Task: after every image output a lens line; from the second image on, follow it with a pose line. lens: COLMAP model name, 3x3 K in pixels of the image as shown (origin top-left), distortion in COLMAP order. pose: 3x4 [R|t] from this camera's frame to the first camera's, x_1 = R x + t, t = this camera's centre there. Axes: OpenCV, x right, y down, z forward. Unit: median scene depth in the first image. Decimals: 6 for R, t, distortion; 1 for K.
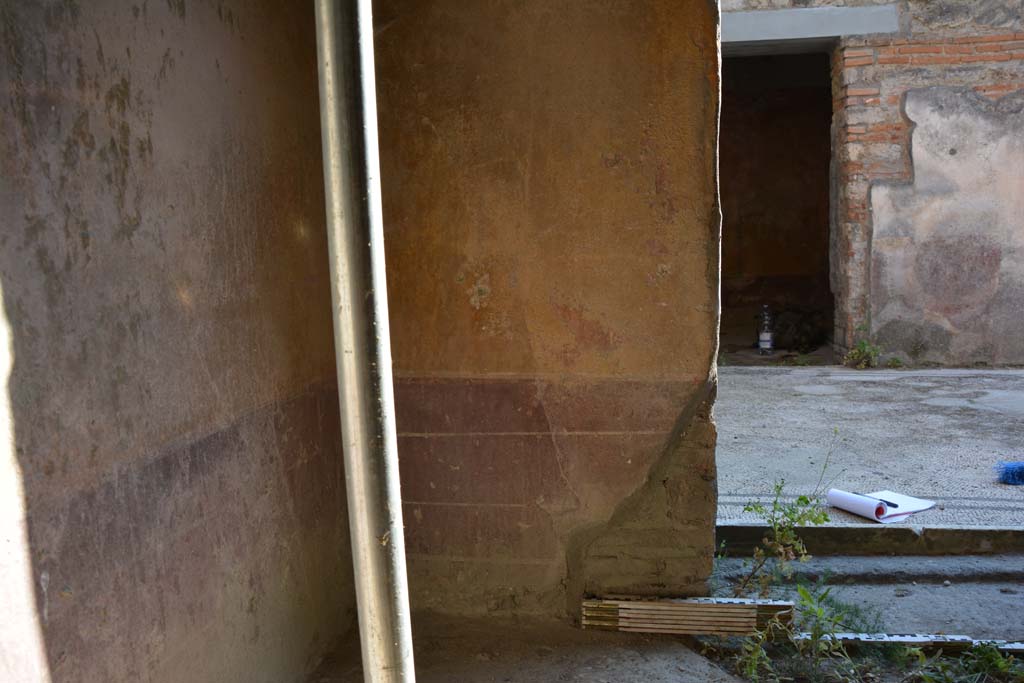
lens RADIAL K [[768.0, 0, 512.0], [0, 768.0, 341.5], [0, 0, 1]] dist [-0.161944, 0.102339]
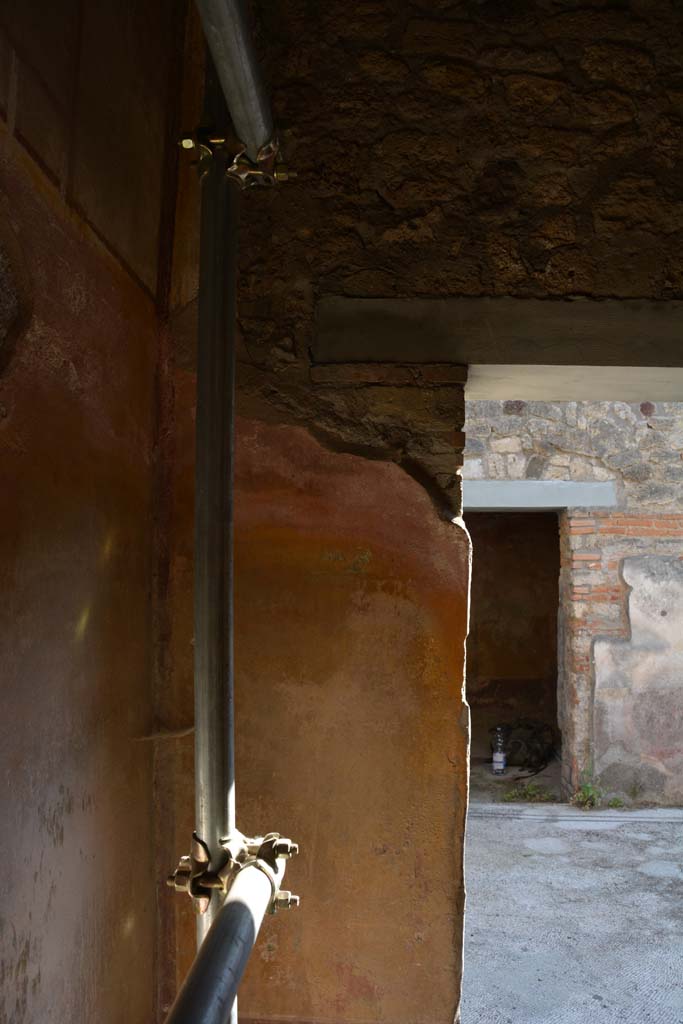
lens RADIAL K [[768.0, 0, 341.5], [0, 768.0, 512.0], [0, 0, 1]] dist [-0.161944, 0.102339]
pose [[0.991977, 0.048961, 0.116551, -0.032341], [-0.025380, 0.980316, -0.195799, -0.171987], [-0.123843, 0.191270, 0.973693, -0.092164]]
